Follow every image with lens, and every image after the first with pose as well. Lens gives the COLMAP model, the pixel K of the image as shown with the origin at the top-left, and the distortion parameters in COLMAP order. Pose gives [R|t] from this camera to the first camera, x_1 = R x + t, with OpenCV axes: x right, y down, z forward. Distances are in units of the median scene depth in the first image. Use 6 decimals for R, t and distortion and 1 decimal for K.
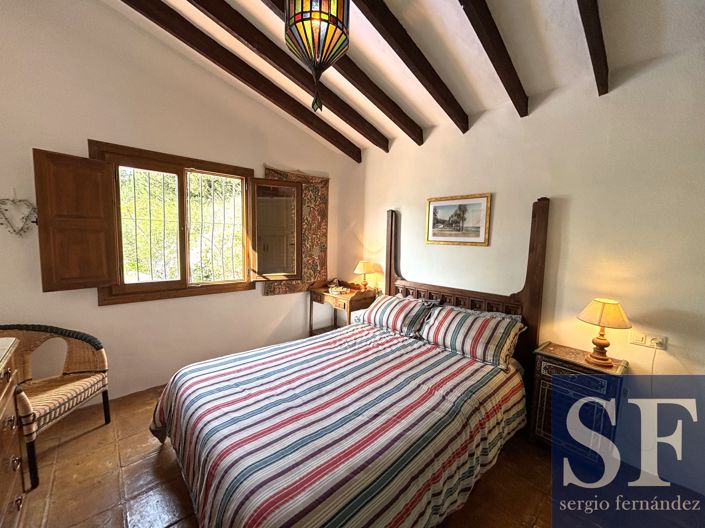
lens RADIAL K [[280.8, 0, 353.3], [0, 280.8, 268.0], [0, 0, 1]] dist [-0.008187, 0.000718]
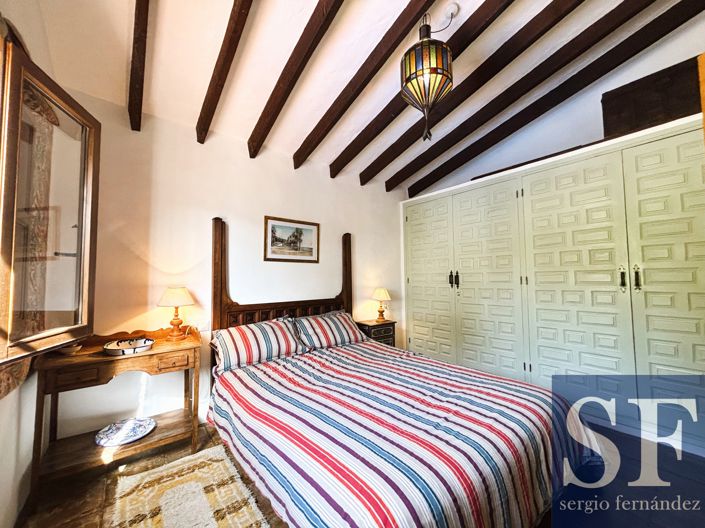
lens RADIAL K [[280.8, 0, 352.2], [0, 280.8, 263.0], [0, 0, 1]] dist [-0.008187, 0.000718]
pose [[0.052366, 0.031492, 0.998131, -0.764243], [0.112622, 0.992940, -0.037236, -0.011921], [-0.992257, 0.114362, 0.048449, 0.733615]]
